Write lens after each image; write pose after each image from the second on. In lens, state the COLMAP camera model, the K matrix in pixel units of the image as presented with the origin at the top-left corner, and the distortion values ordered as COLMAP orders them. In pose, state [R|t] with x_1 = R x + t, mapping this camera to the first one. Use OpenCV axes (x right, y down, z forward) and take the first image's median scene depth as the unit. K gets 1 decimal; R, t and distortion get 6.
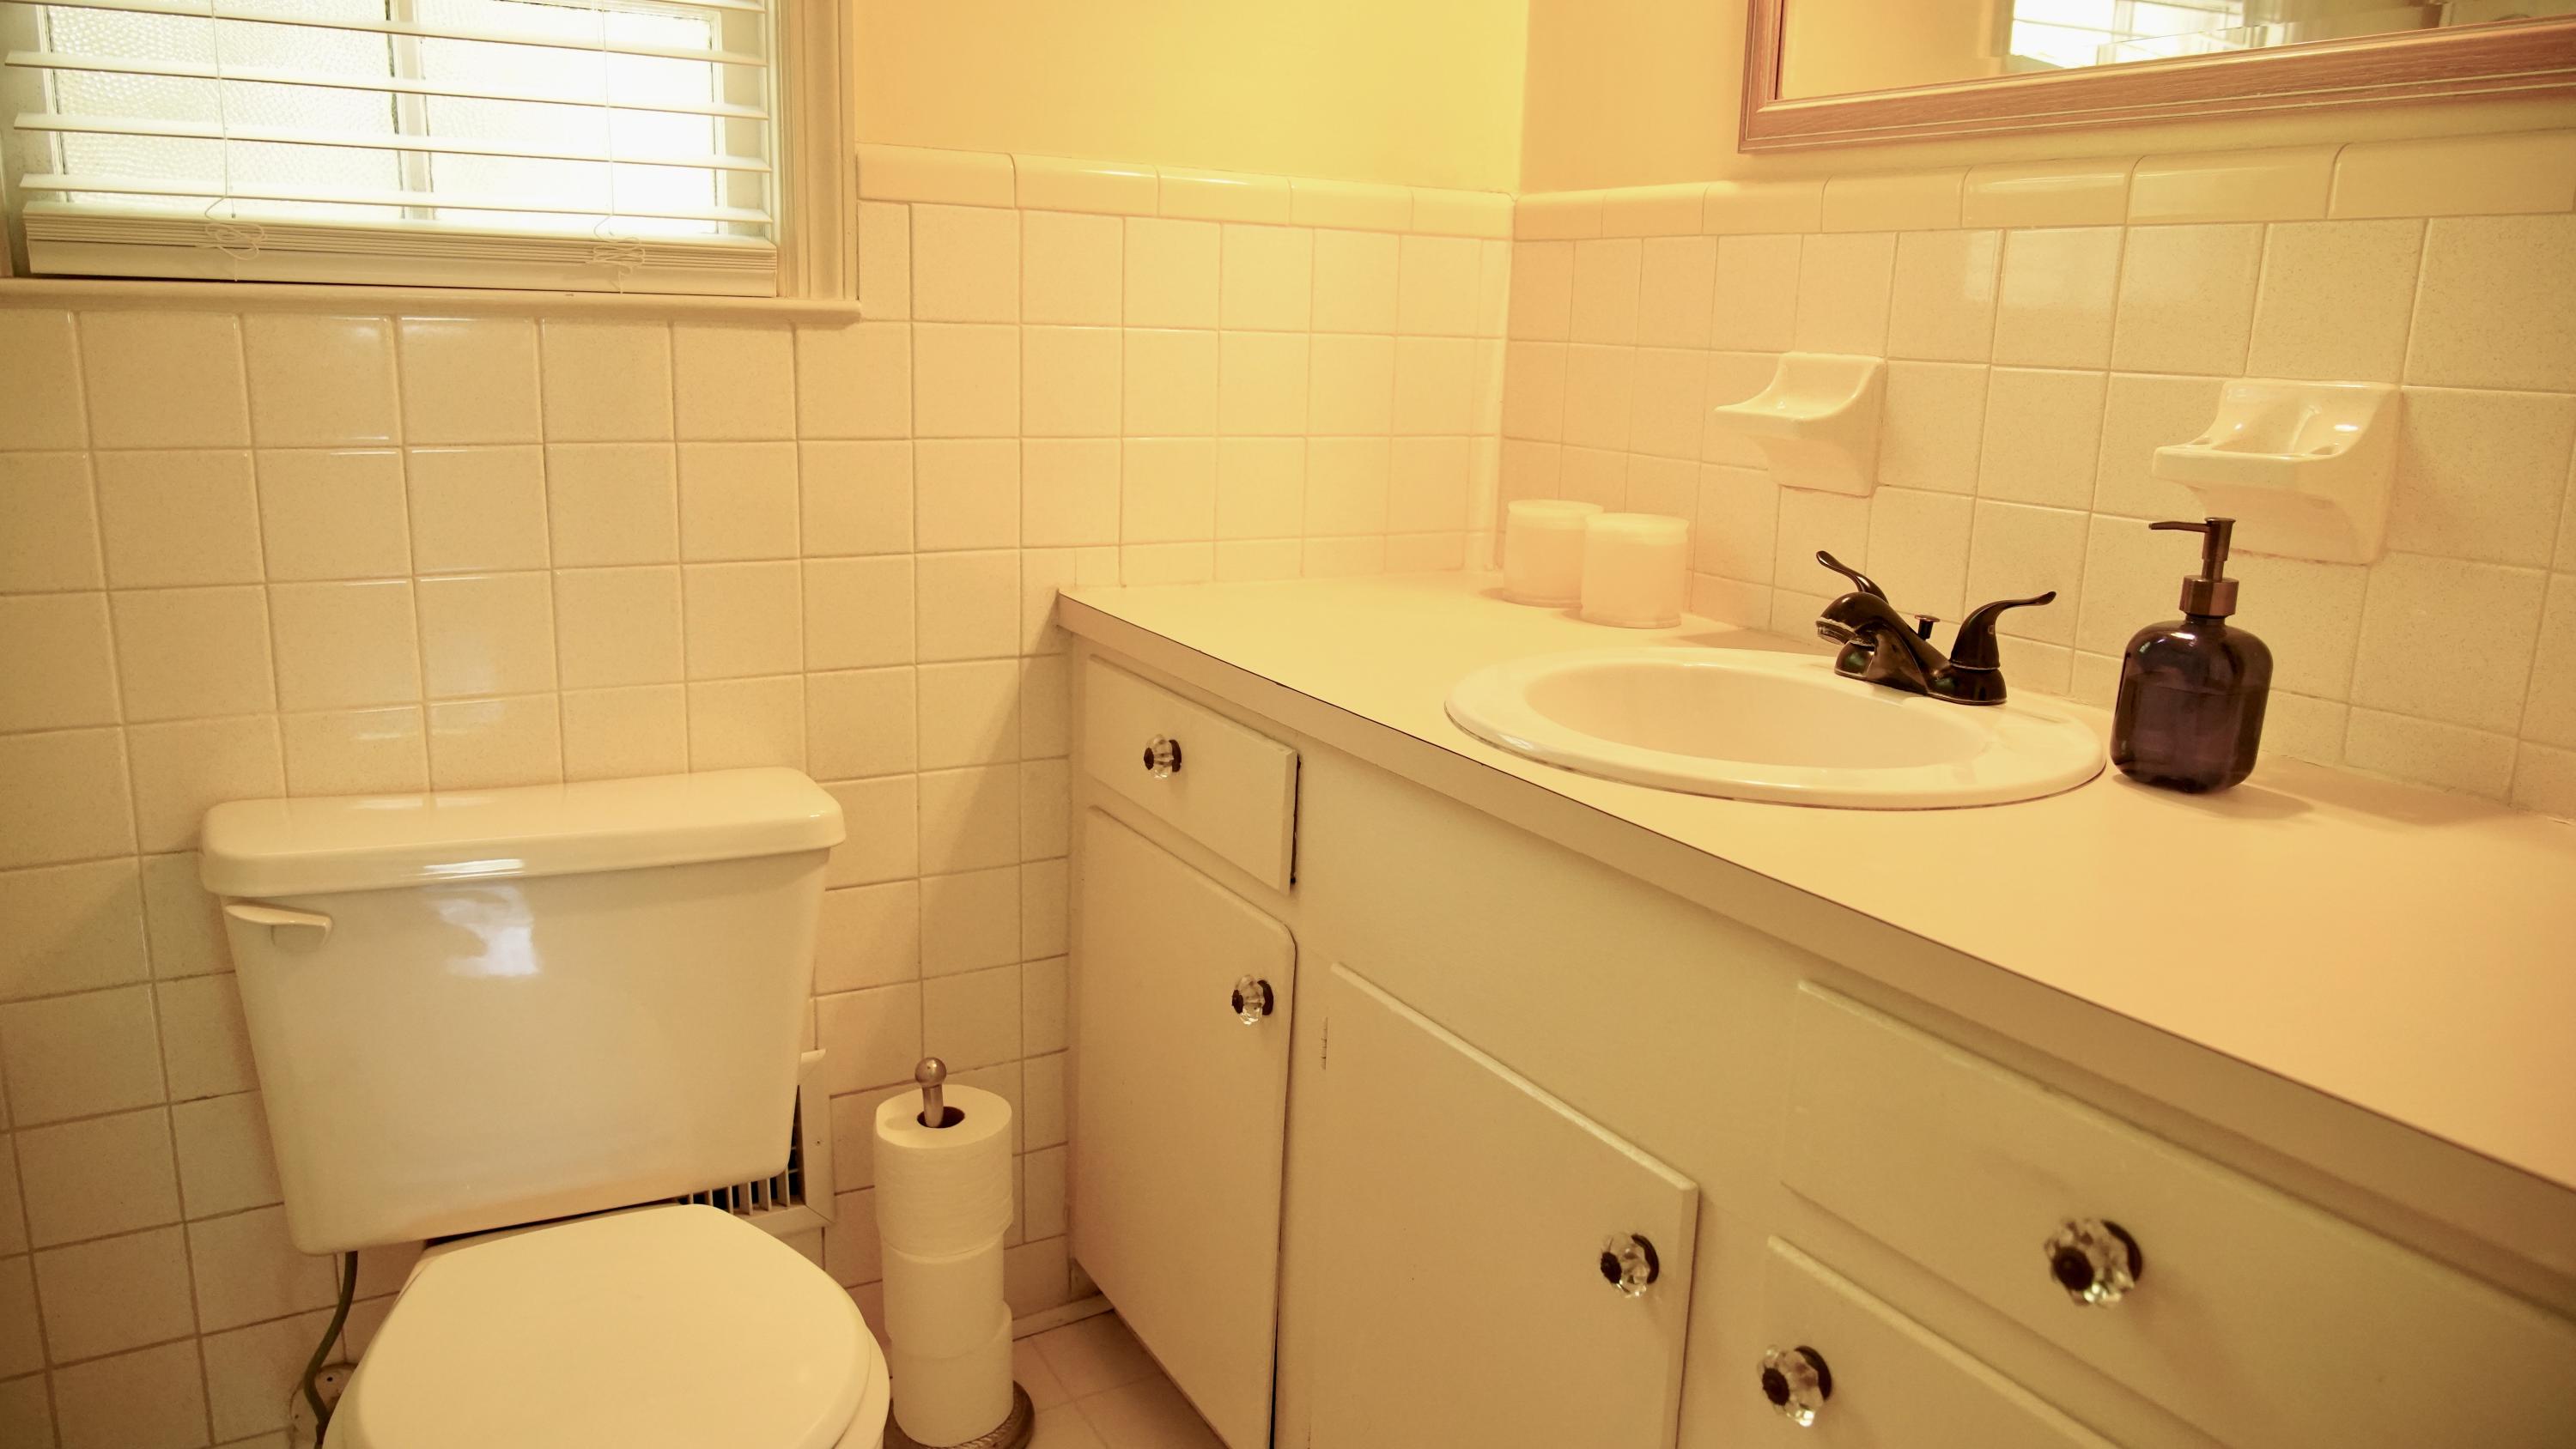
lens RADIAL K [[1744.9, 0, 1276.4], [0, 1744.9, 717.2], [0, 0, 1]] dist [-0.026970, 0.011046]
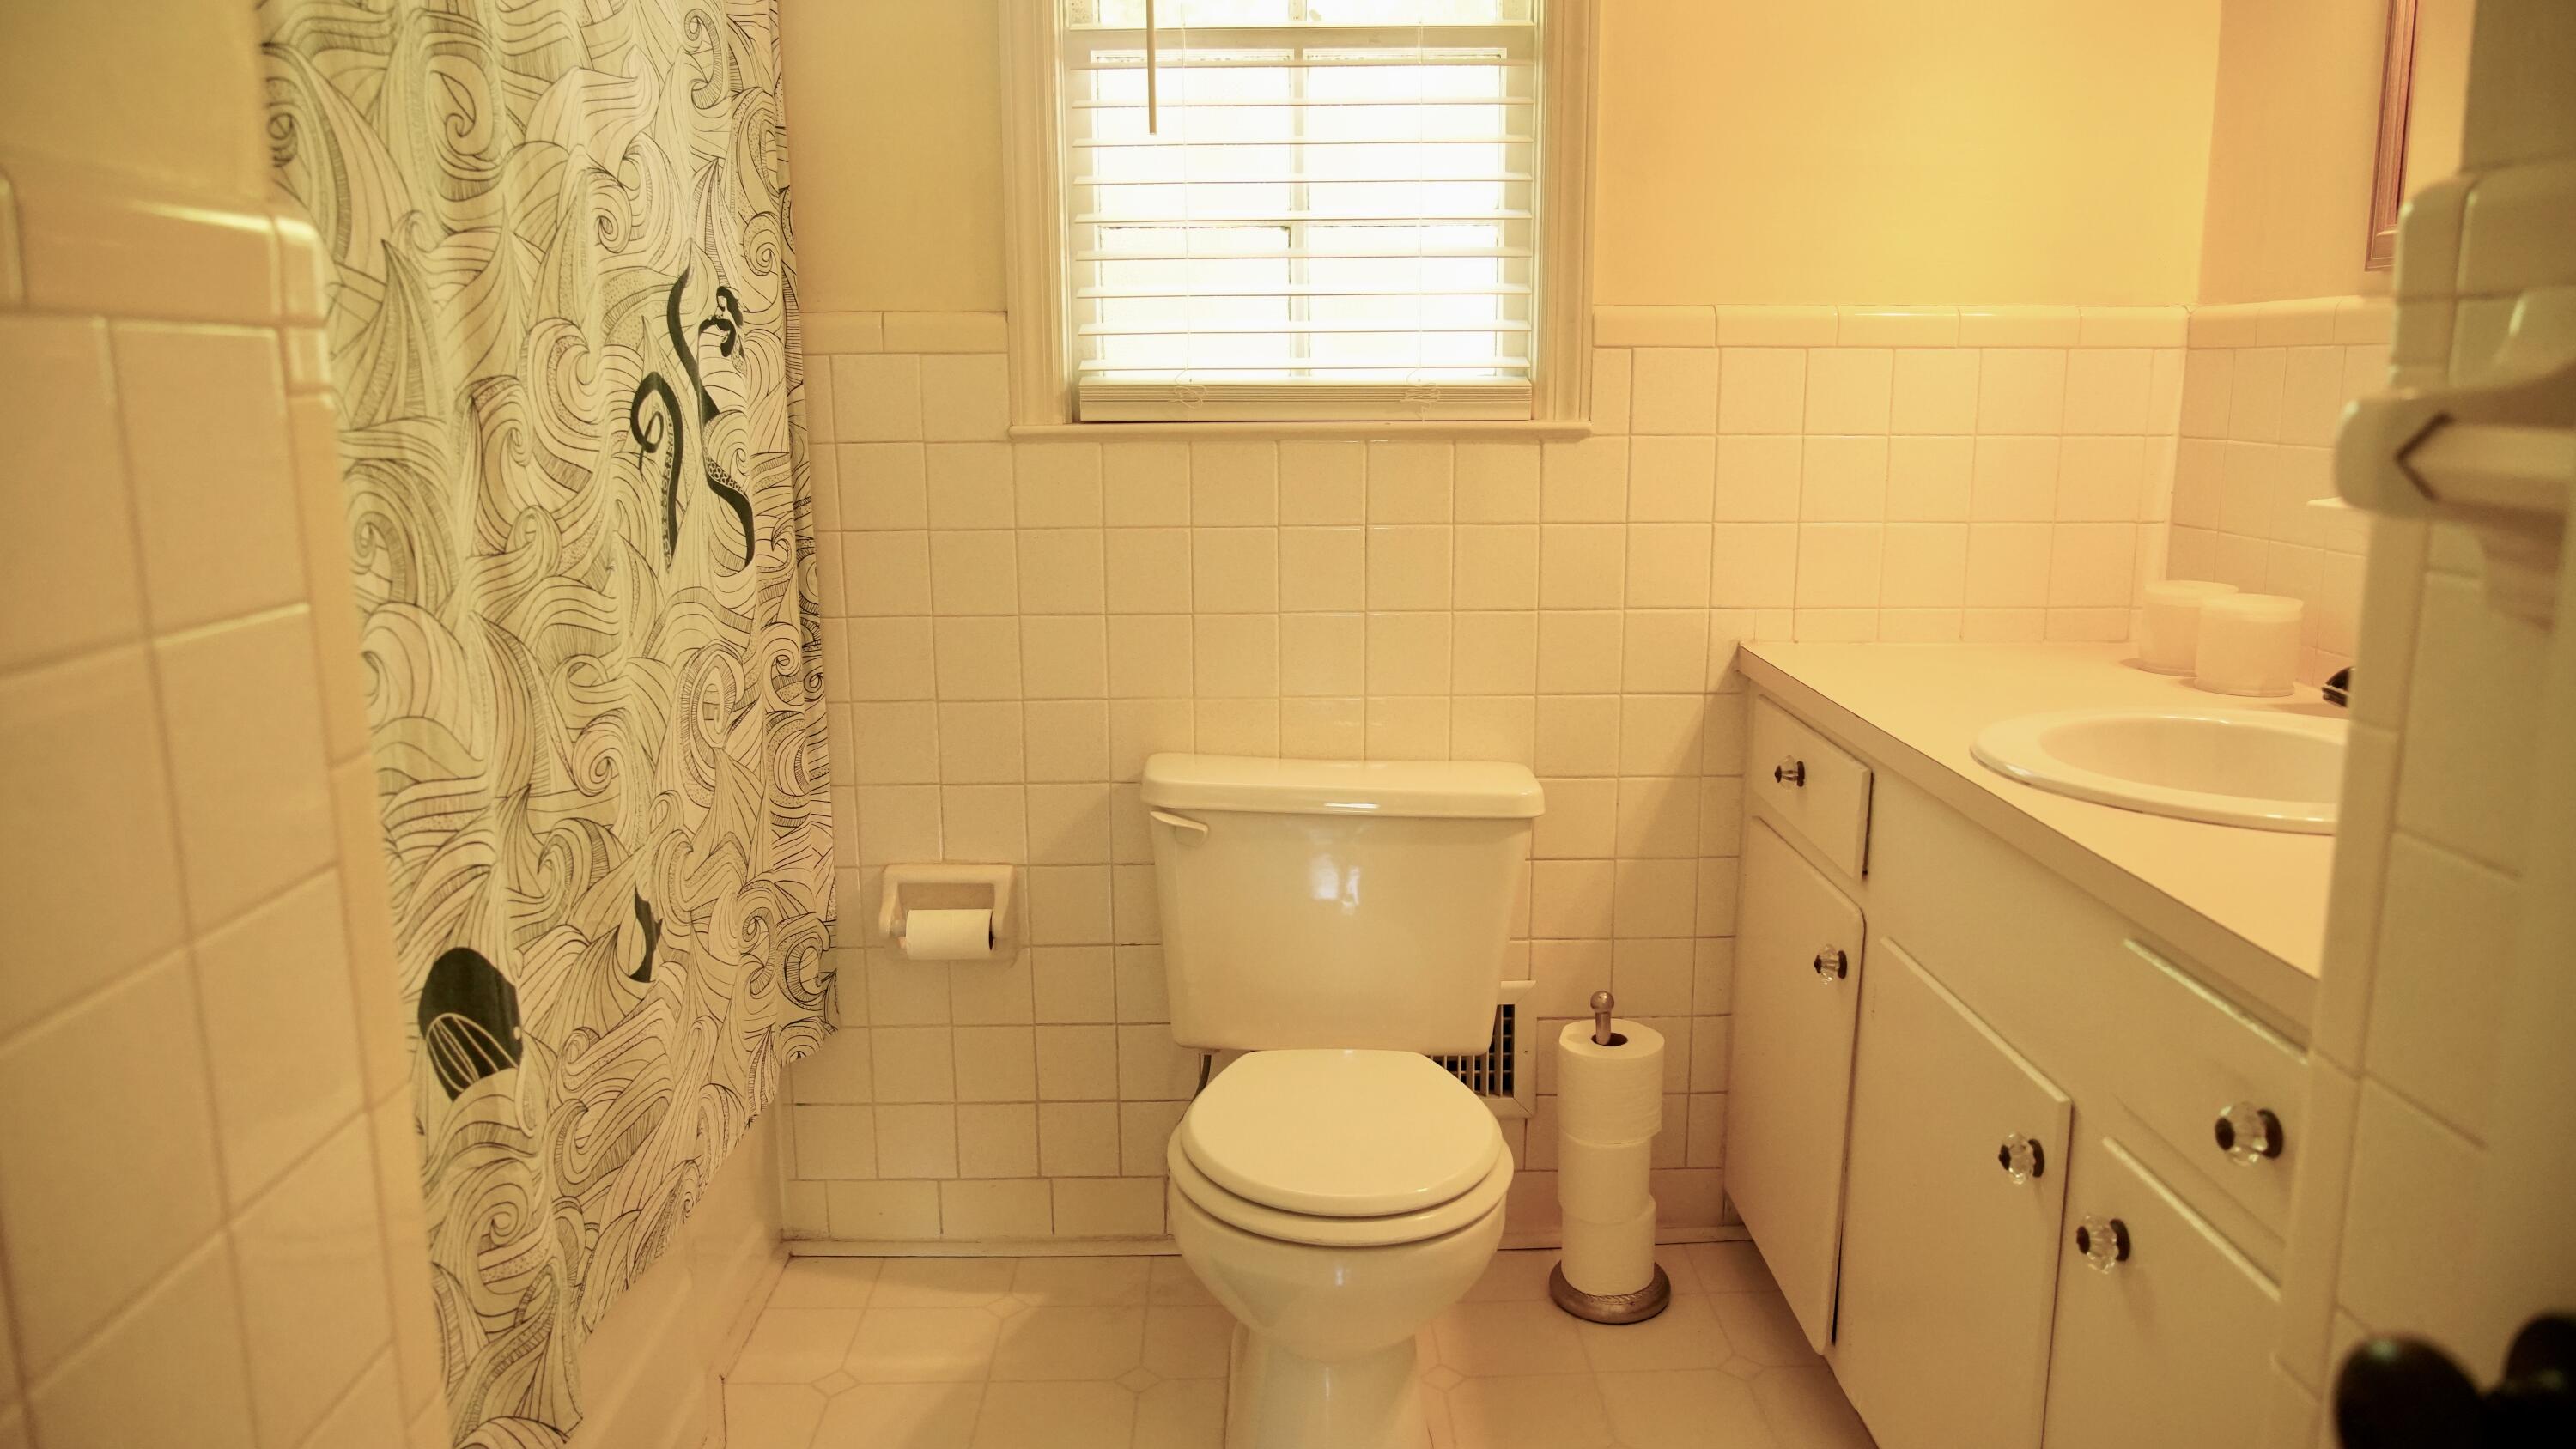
lens RADIAL K [[1744.9, 0, 1281.6], [0, 1744.9, 726.1], [0, 0, 1]] dist [-0.026970, 0.011046]
pose [[0.873049, 0.061468, -0.483743, 0.220652], [-0.078819, 0.996767, -0.015594, 0.036600], [0.481221, 0.051743, 0.875071, -0.288034]]
